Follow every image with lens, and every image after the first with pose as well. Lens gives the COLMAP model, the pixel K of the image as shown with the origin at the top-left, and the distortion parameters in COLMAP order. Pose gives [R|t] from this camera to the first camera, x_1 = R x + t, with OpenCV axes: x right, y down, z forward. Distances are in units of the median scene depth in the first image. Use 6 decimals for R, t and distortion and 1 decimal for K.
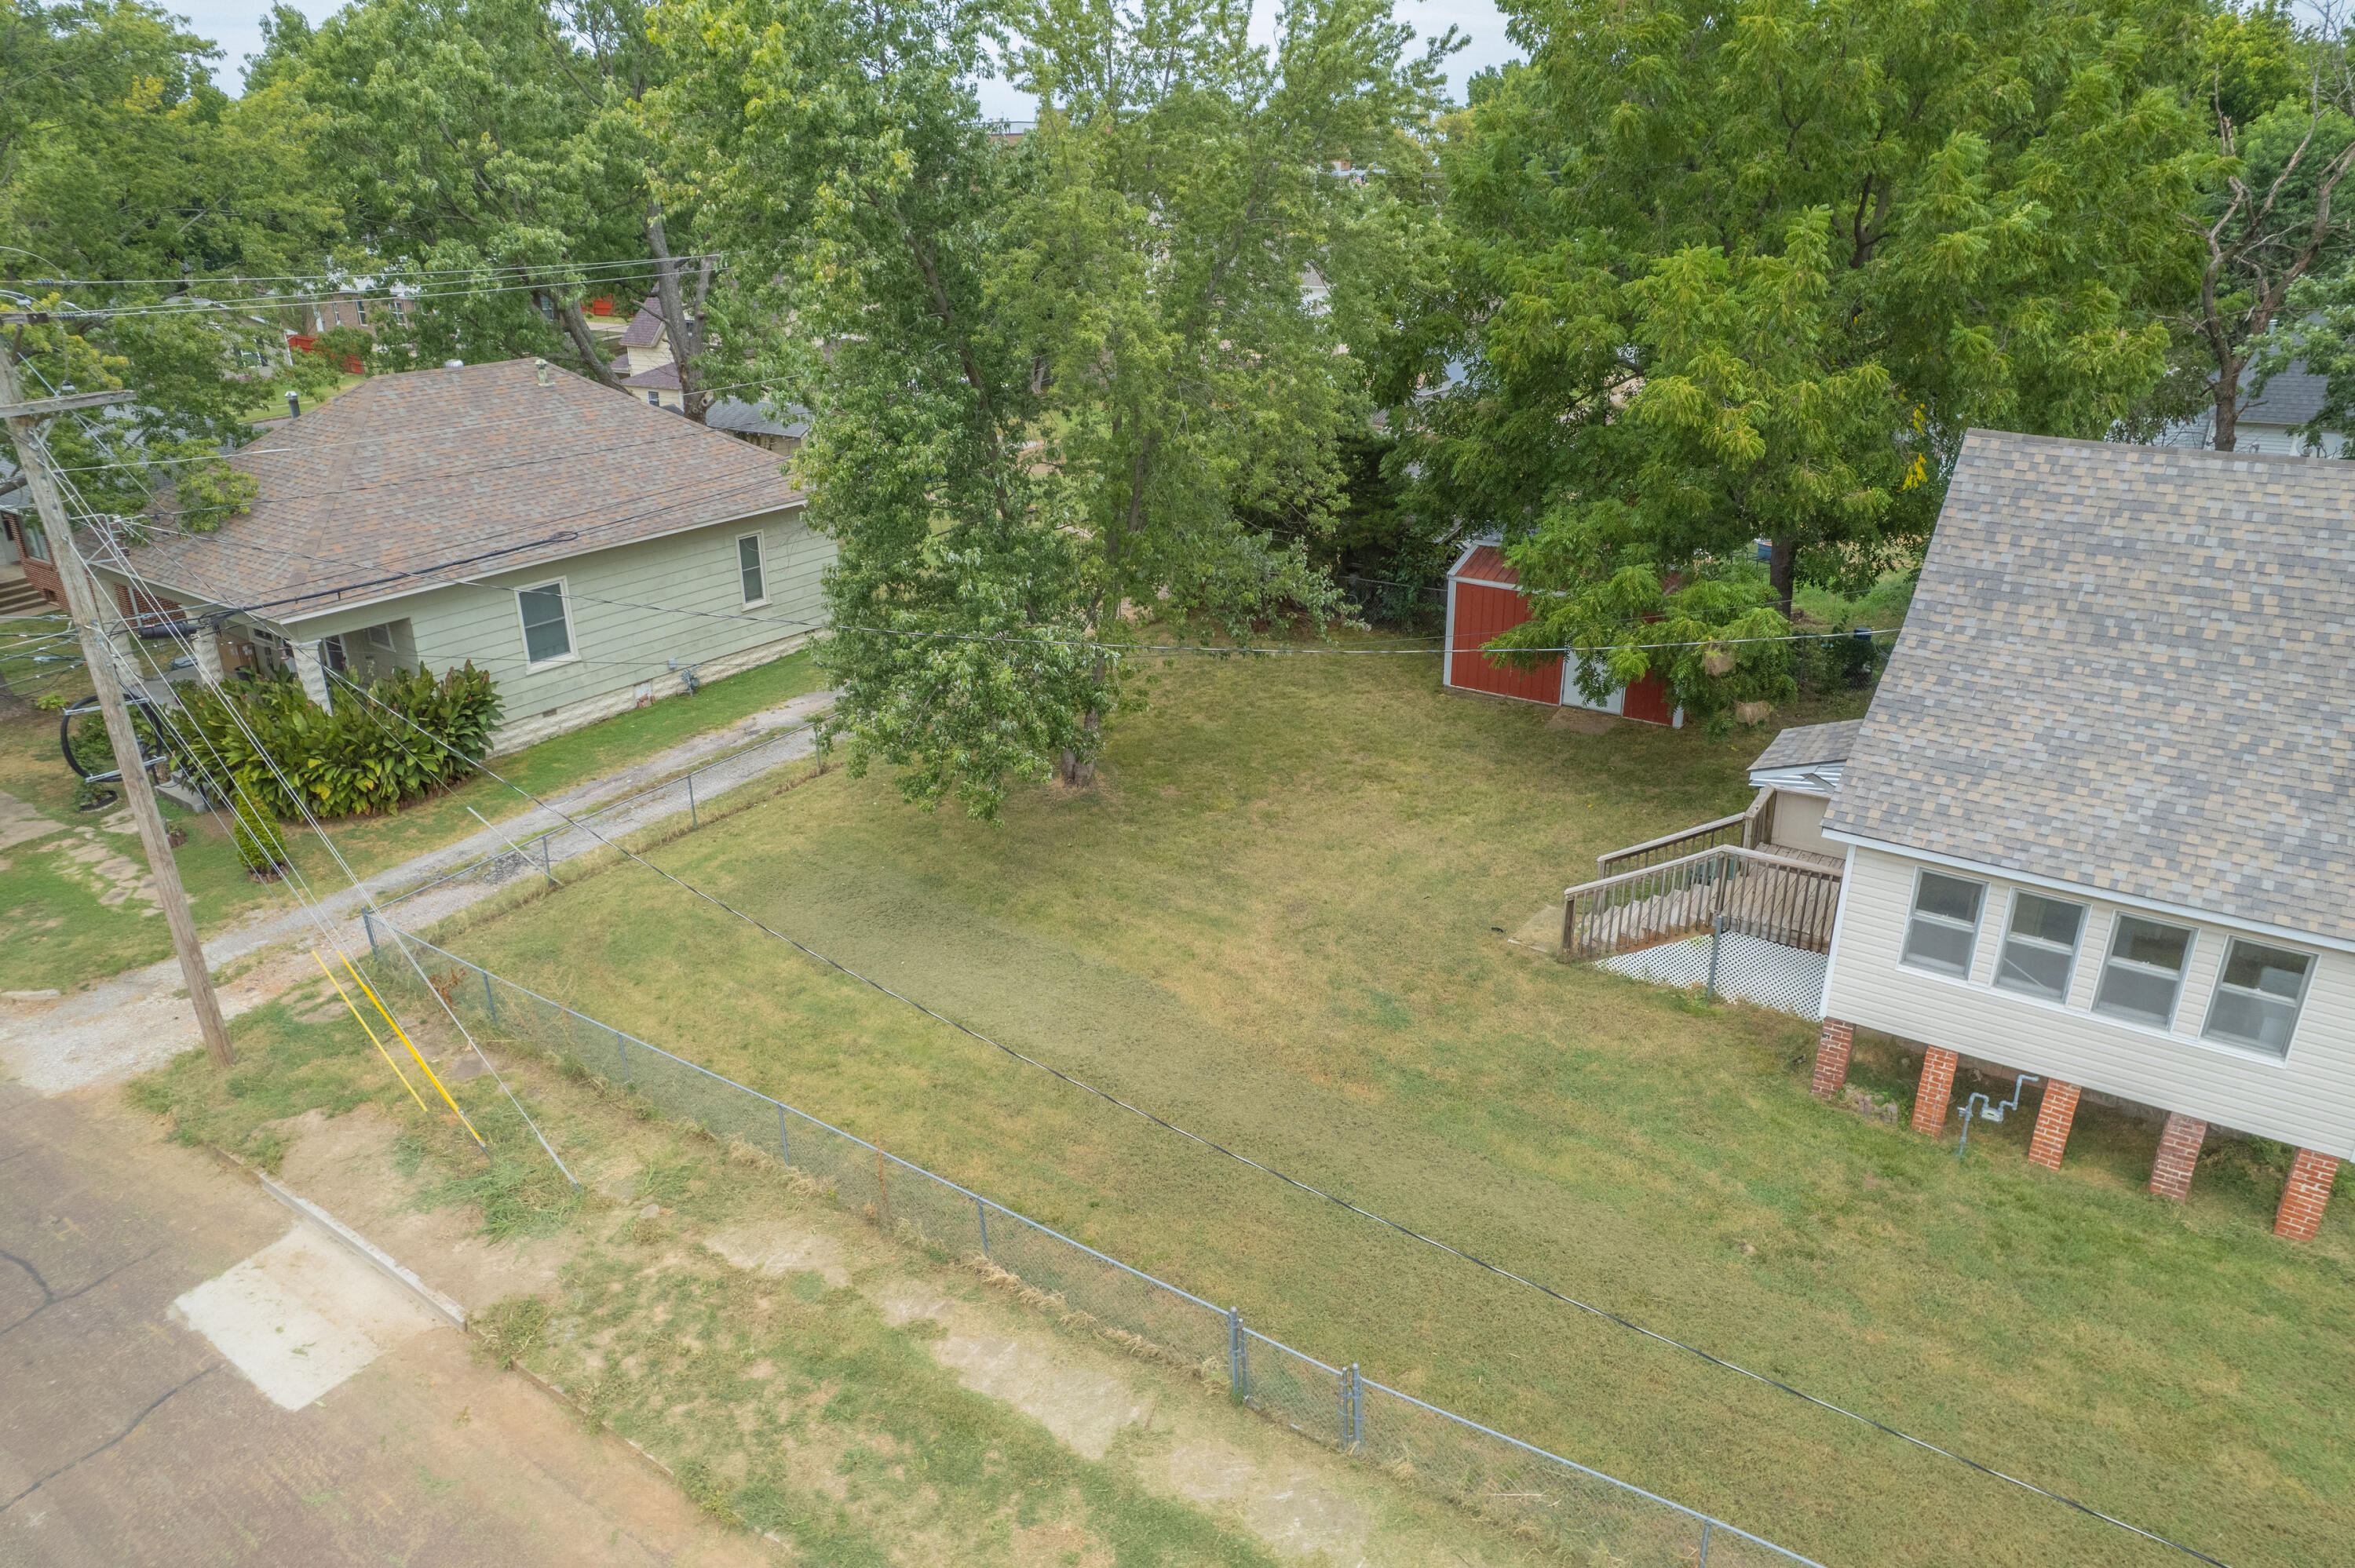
lens RADIAL K [[1500.3, 0, 1177.5], [0, 1500.3, 784.0], [0, 0, 1]] dist [-0.081189, 0.070467]
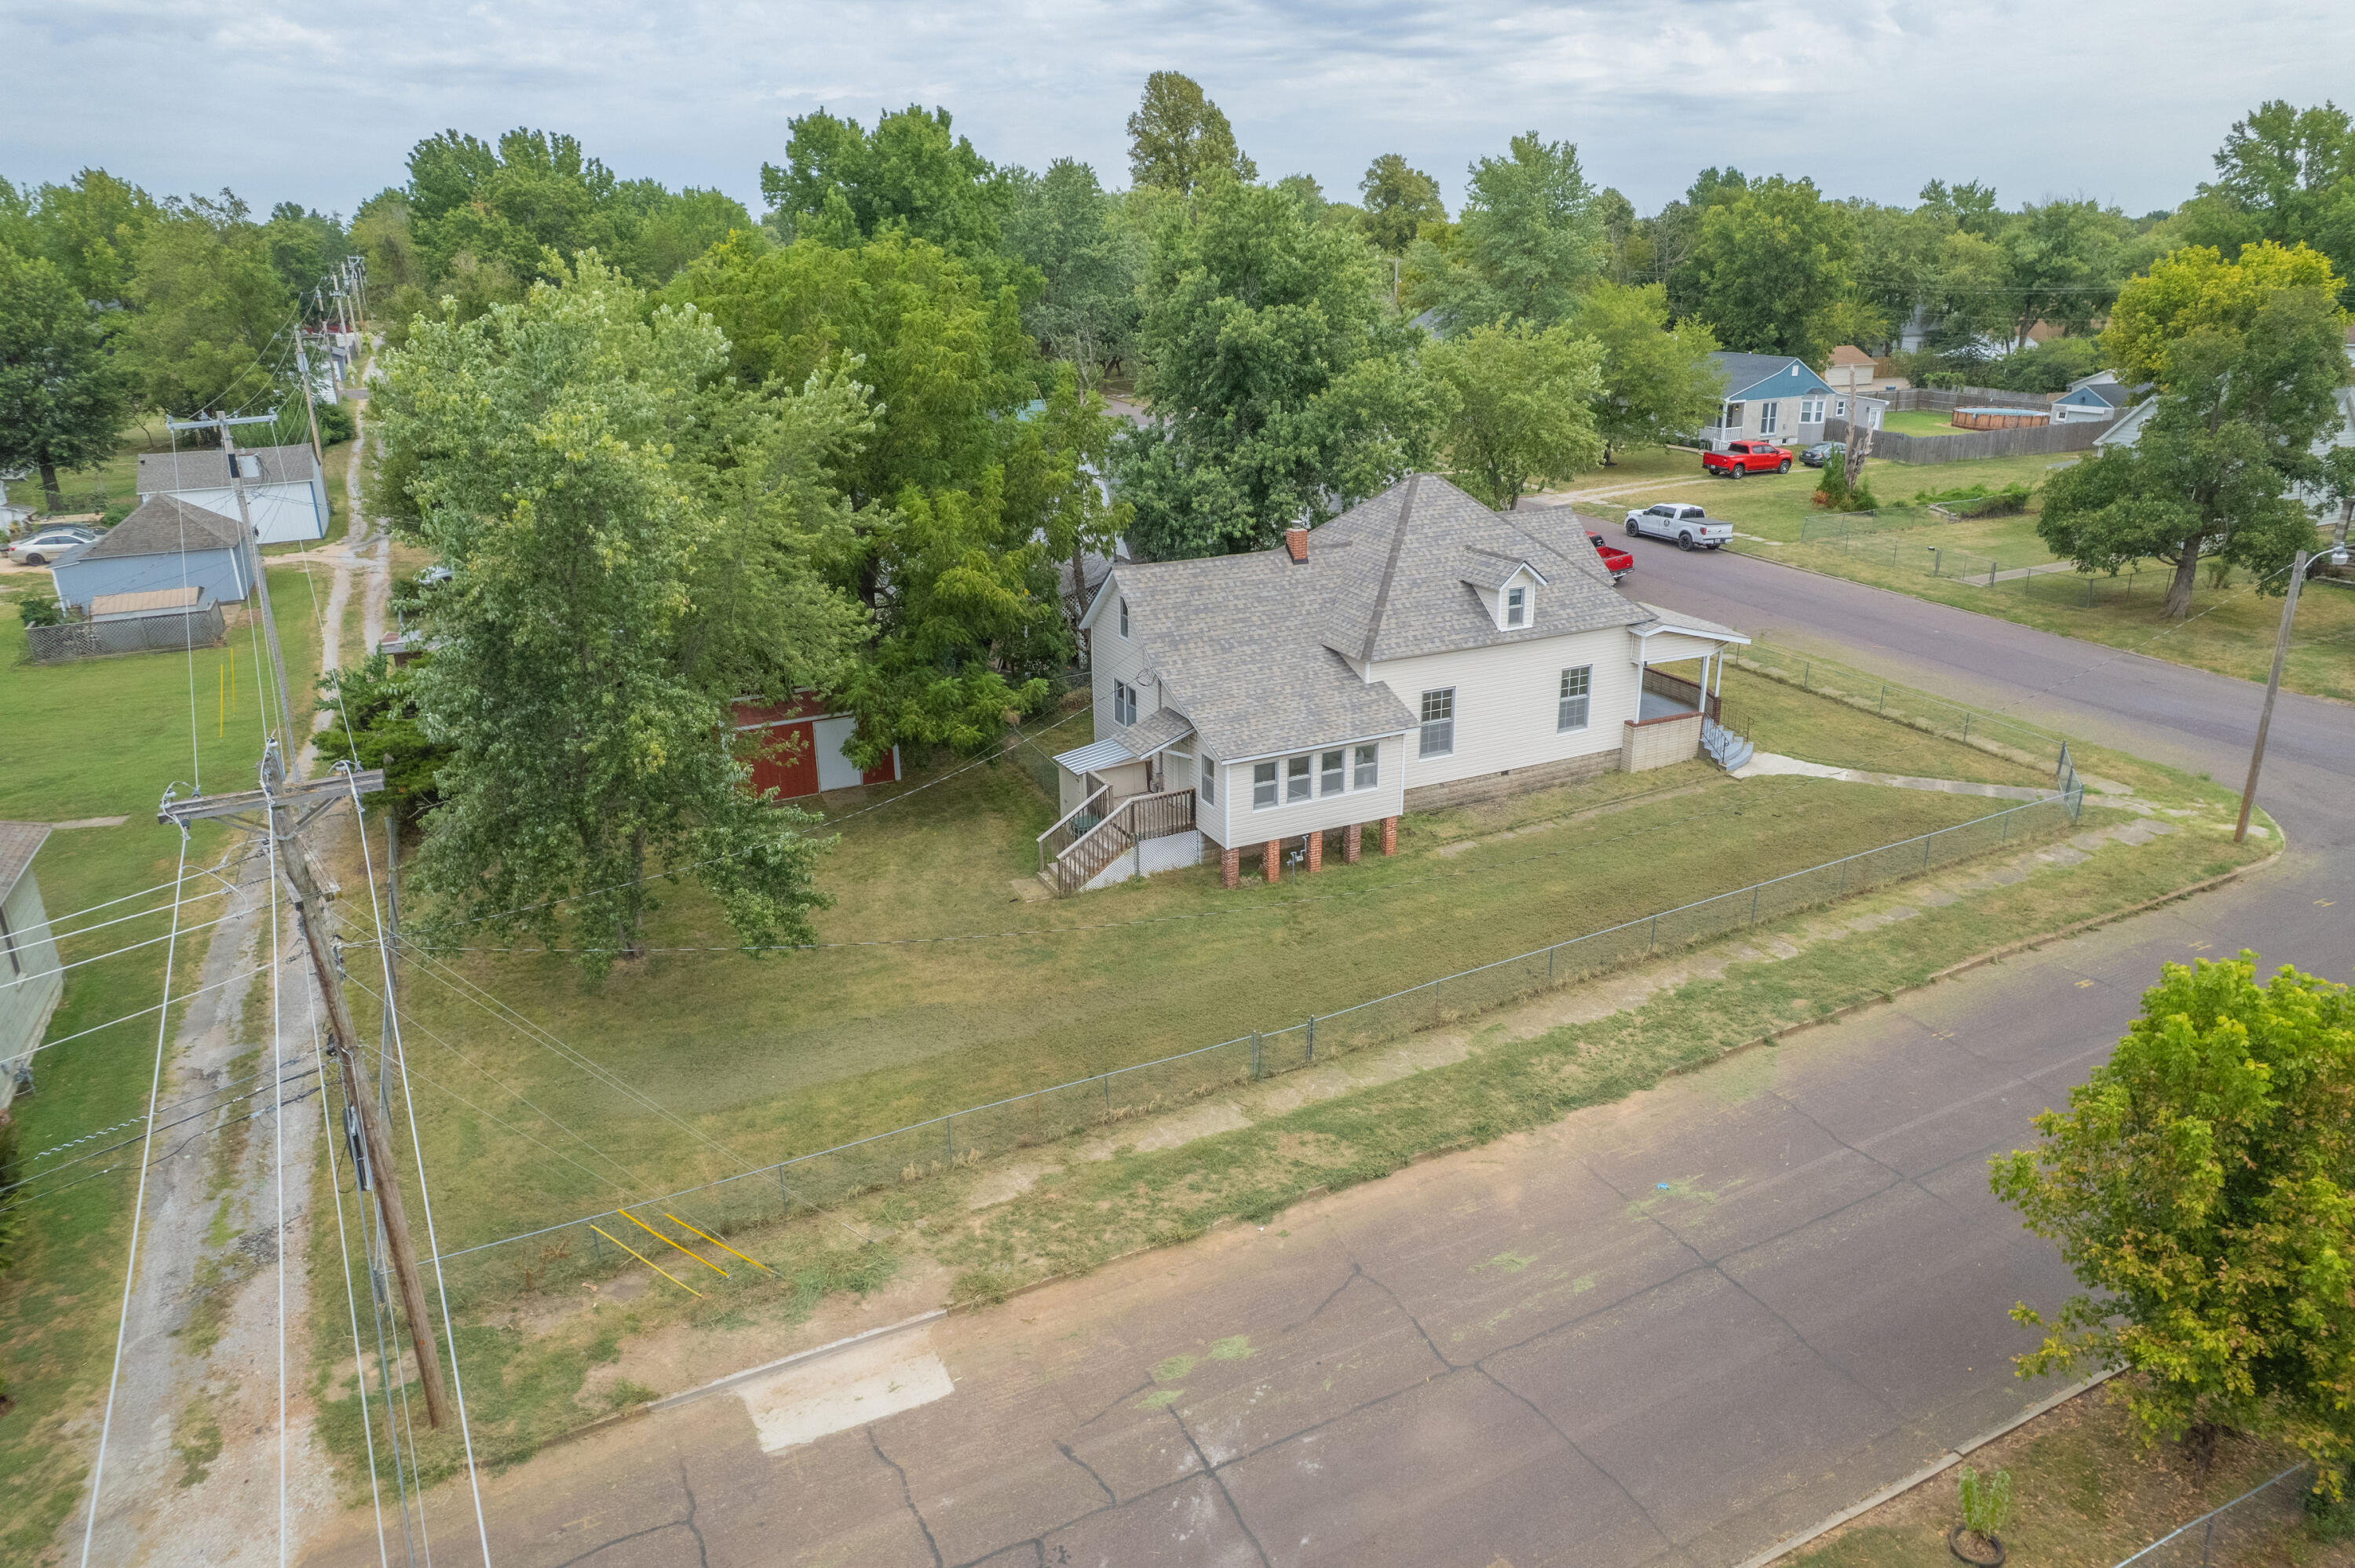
lens RADIAL K [[1500.3, 0, 1177.5], [0, 1500.3, 784.0], [0, 0, 1]] dist [-0.081189, 0.070467]
pose [[0.482092, -0.290436, 0.826580, -1.418516], [0.333241, 0.933330, 0.133587, -0.253676], [-0.810270, 0.211049, 0.546736, -0.131793]]
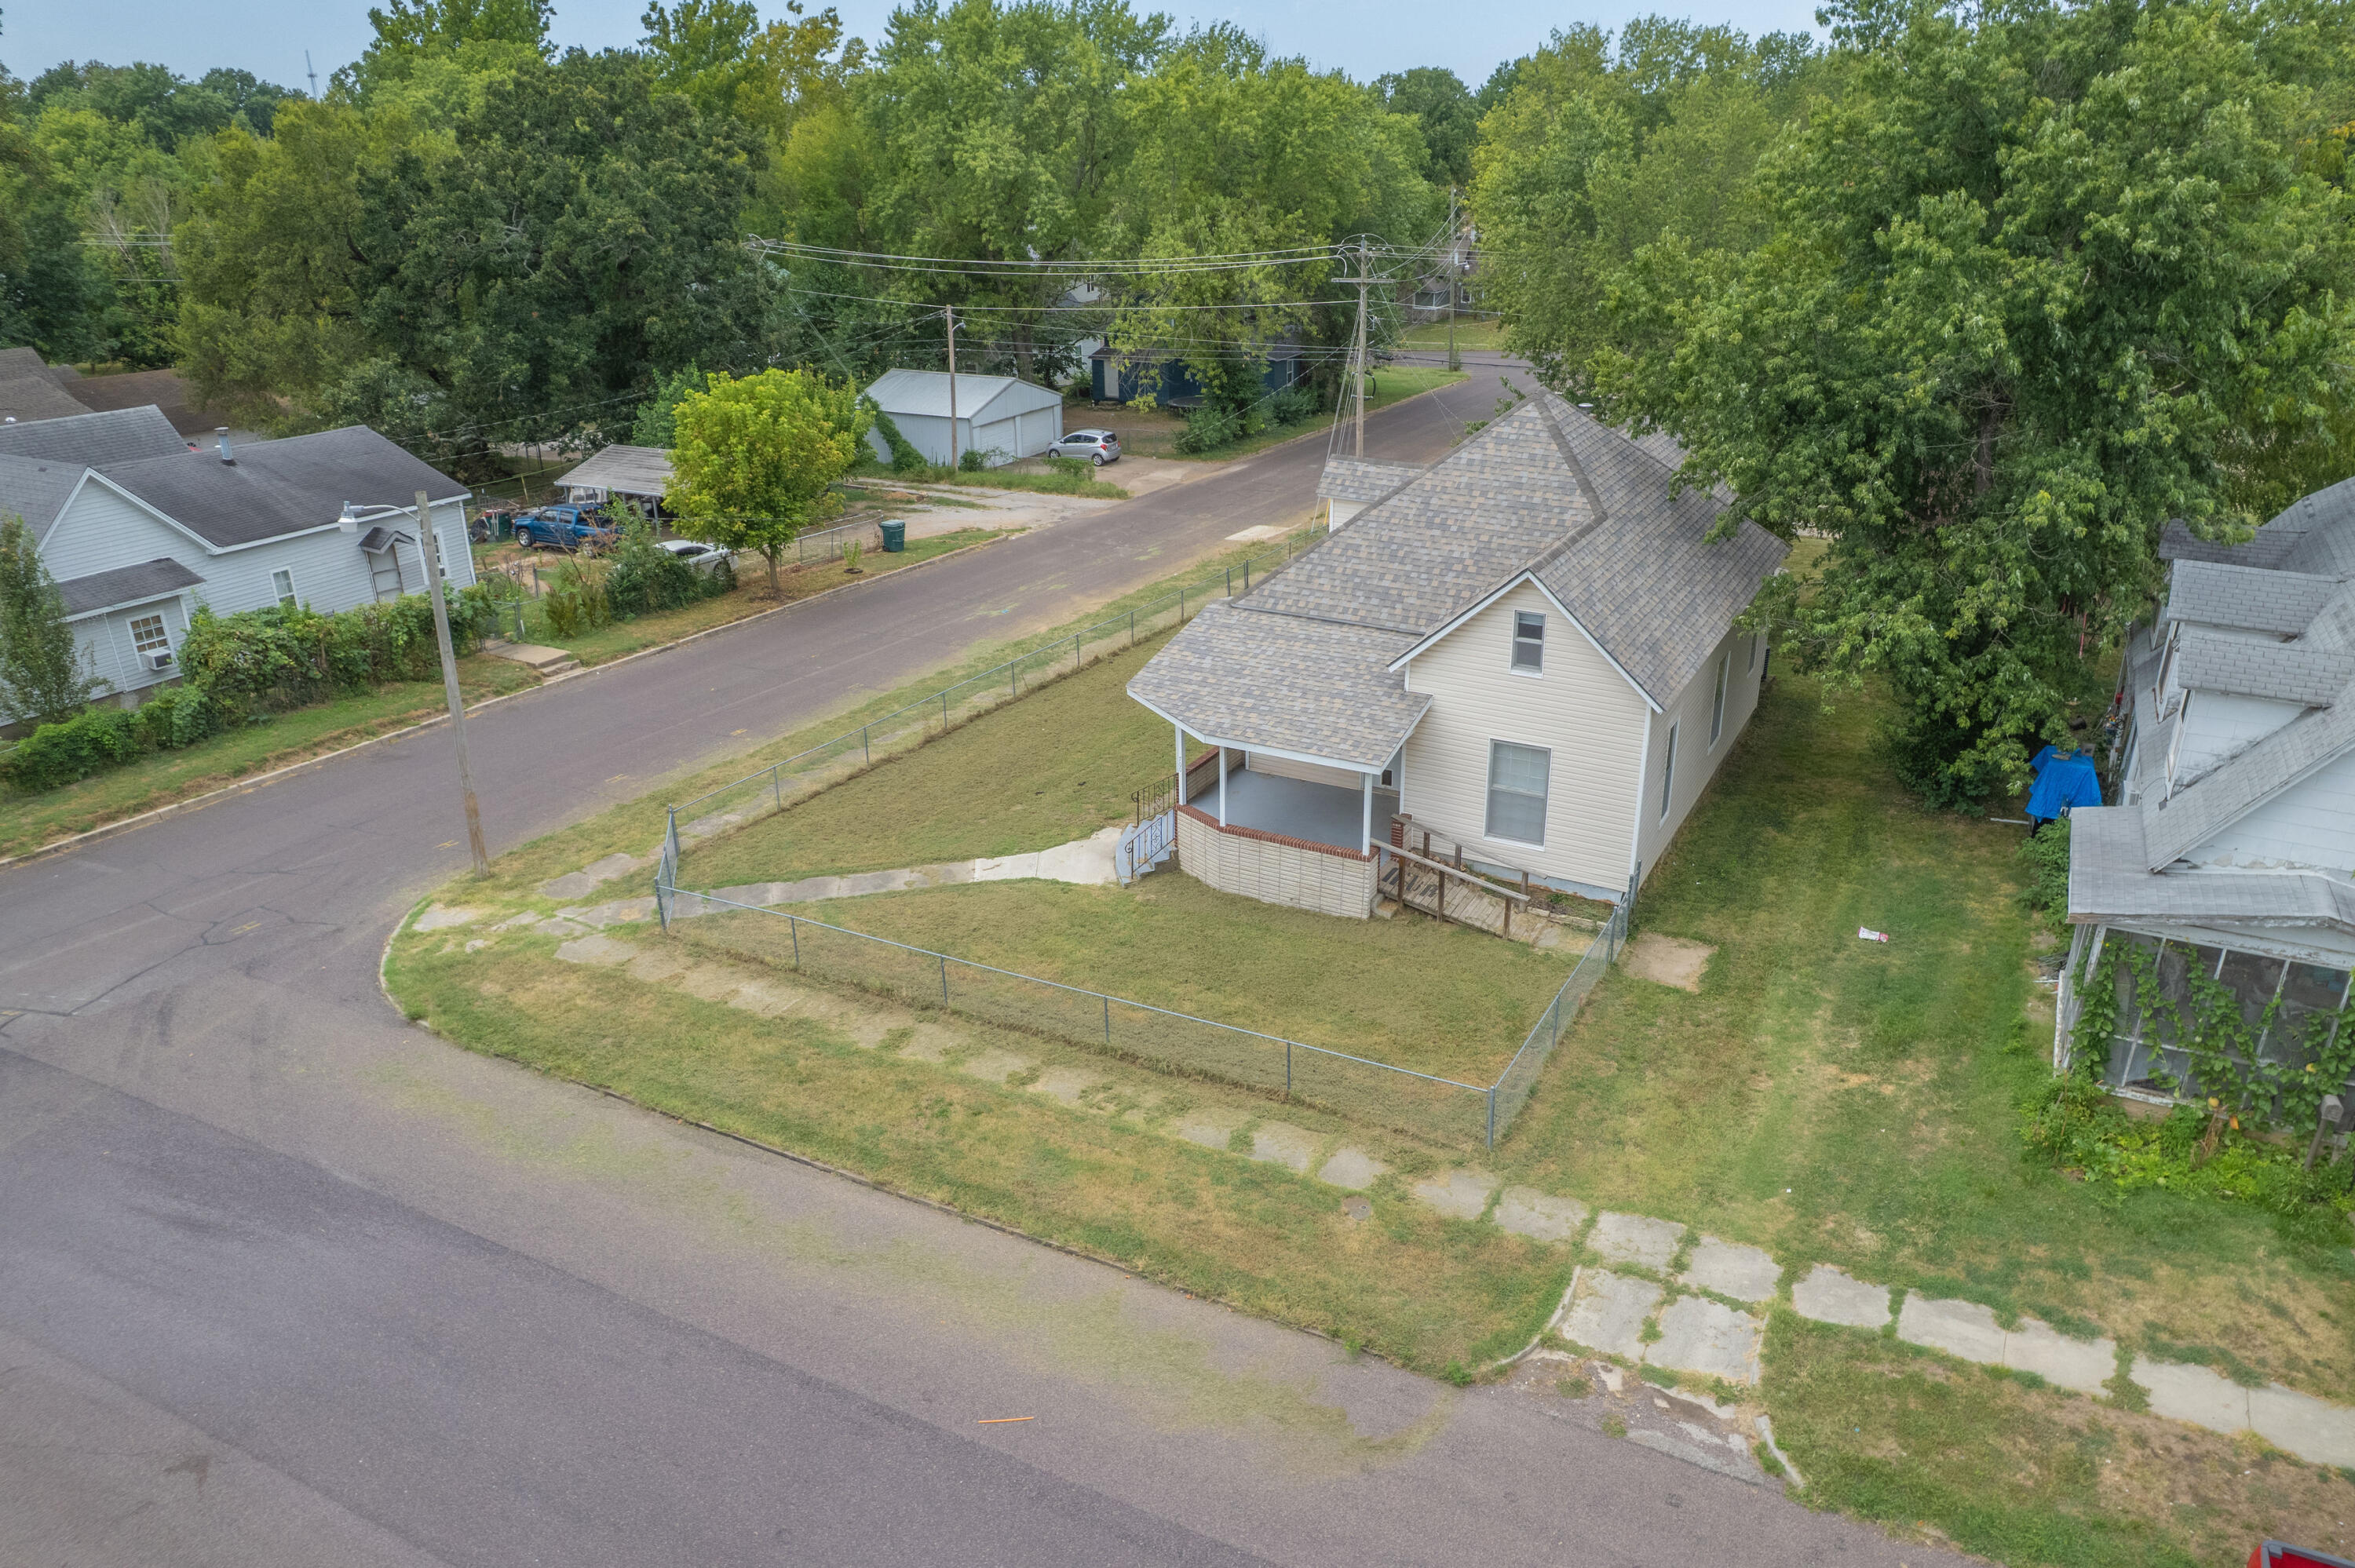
lens RADIAL K [[1604.1, 0, 1244.5], [0, 1604.1, 809.7], [0, 0, 1]] dist [-0.052420, 0.000502]
pose [[0.144565, 0.405485, -0.902598, 3.167527], [-0.377718, 0.865719, 0.328420, -0.341353], [0.914566, 0.293449, 0.278311, 0.082233]]
